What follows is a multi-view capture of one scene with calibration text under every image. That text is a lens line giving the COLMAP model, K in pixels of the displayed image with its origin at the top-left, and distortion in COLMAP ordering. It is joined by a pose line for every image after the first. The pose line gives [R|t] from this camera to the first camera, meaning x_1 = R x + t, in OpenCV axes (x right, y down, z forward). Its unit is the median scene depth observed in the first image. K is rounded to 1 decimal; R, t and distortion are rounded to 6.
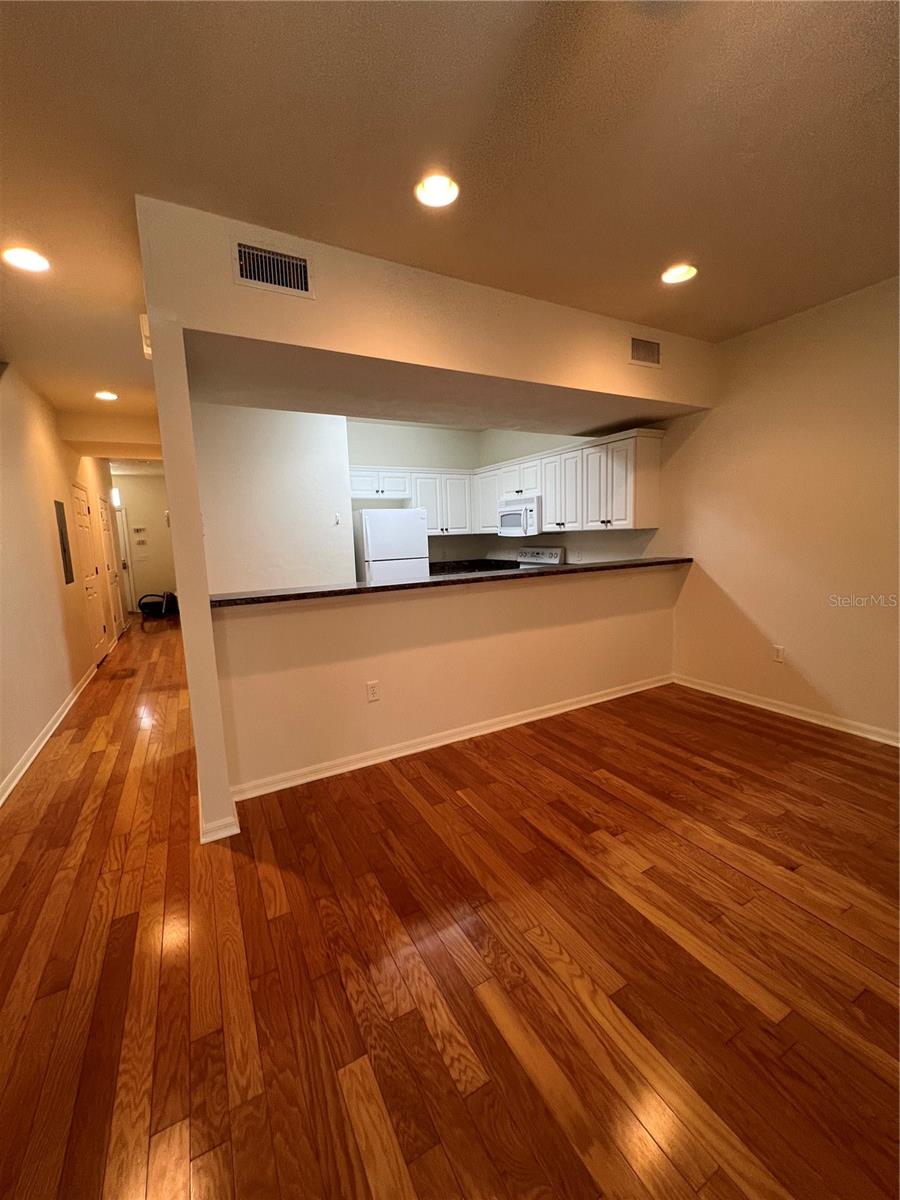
lens RADIAL K [[479.5, 0, 450.7], [0, 479.5, 595.6], [0, 0, 1]] dist [-0.001280, 0.000013]
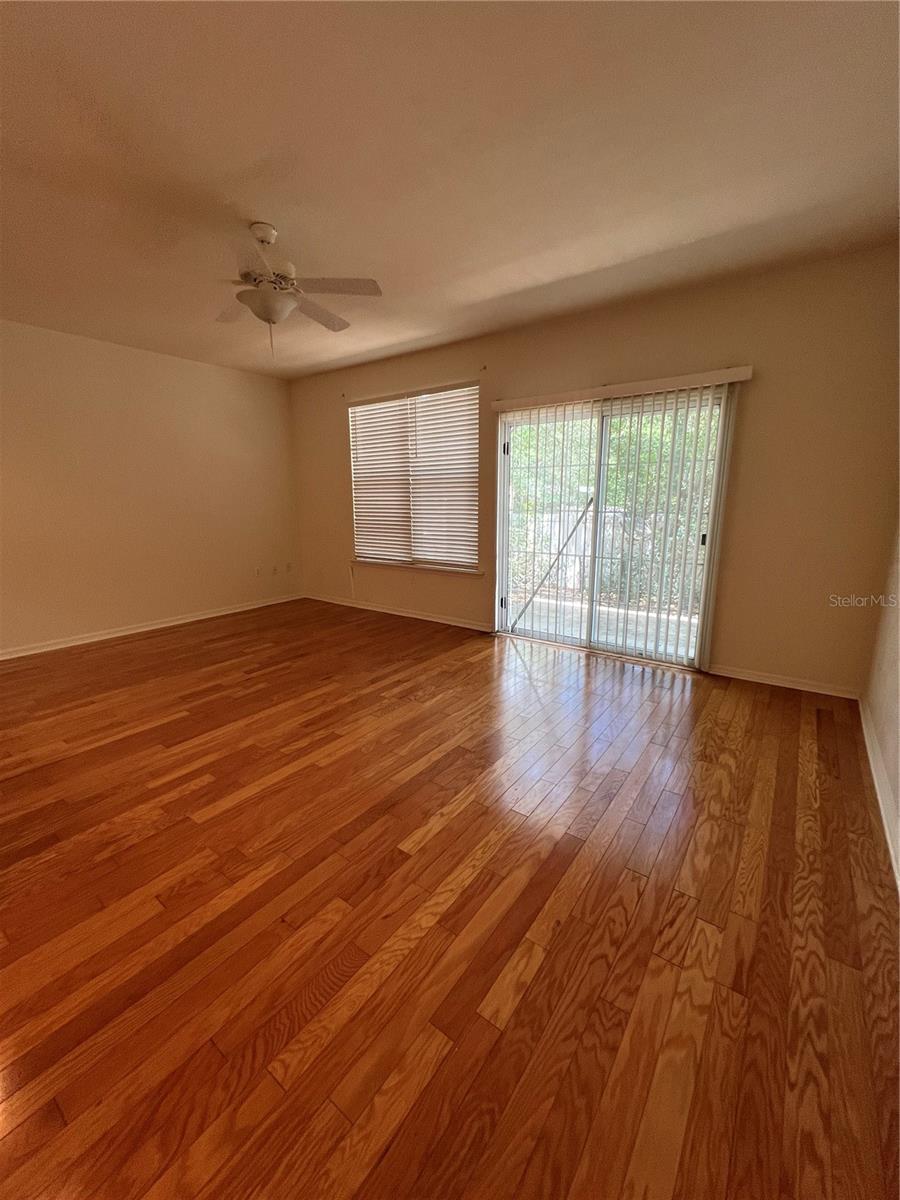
lens RADIAL K [[482.9, 0, 450.9], [0, 482.9, 593.2], [0, 0, 1]] dist [-0.002911, -0.000128]
pose [[-0.426801, -0.141268, 0.893244, -0.675454], [0.137151, 0.966188, 0.218336, 0.003269], [-0.893885, 0.215695, -0.392995, 0.248920]]
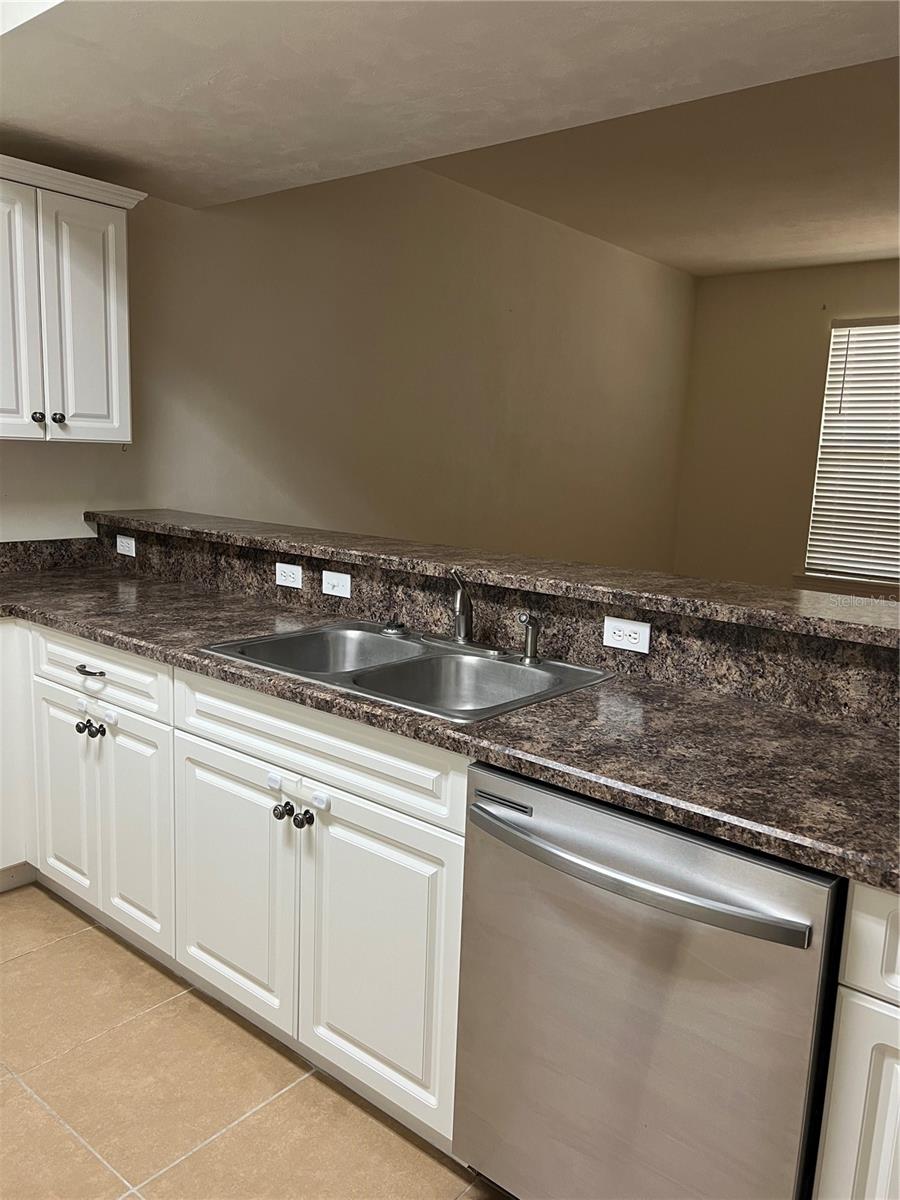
lens RADIAL K [[905.2, 0, 450.0], [0, 905.2, 600.0], [0, 0, 1]] dist [0.070101, -0.079736]
pose [[-0.364800, -0.135212, 0.921216, -0.510491], [0.090431, 0.979577, 0.179588, -0.143089], [-0.926684, 0.148820, -0.345122, 1.194342]]
